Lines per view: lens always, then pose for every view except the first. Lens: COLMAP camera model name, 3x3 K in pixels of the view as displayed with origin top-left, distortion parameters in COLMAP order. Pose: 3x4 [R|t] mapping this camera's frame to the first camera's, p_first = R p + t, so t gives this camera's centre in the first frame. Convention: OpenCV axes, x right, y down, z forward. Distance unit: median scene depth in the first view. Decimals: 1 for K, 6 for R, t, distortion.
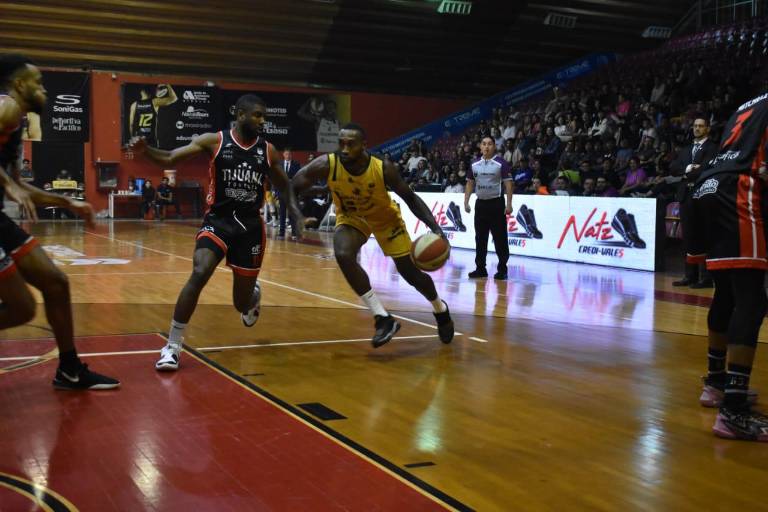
lens RADIAL K [[1075.8, 0, 384.1], [0, 1075.8, 259.0], [0, 0, 1]] dist [-0.037951, -0.055764]
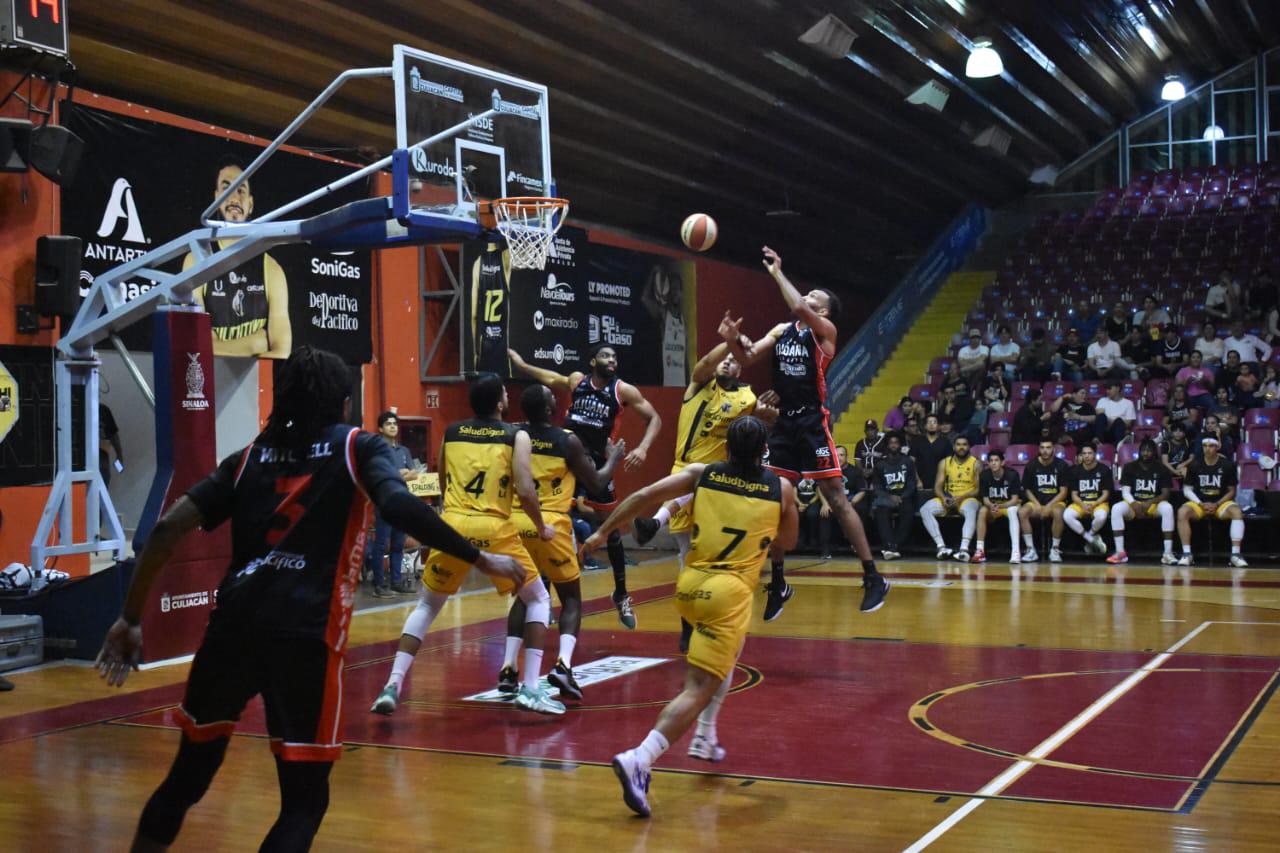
lens RADIAL K [[1718.7, 0, 637.5], [0, 1718.7, 425.8], [0, 0, 1]] dist [-0.076729, 0.020056]
pose [[0.751325, -0.022193, 0.659559, -0.585165], [0.070501, 0.996414, -0.046782, -0.055375], [-0.656155, 0.081648, 0.750196, 0.516001]]
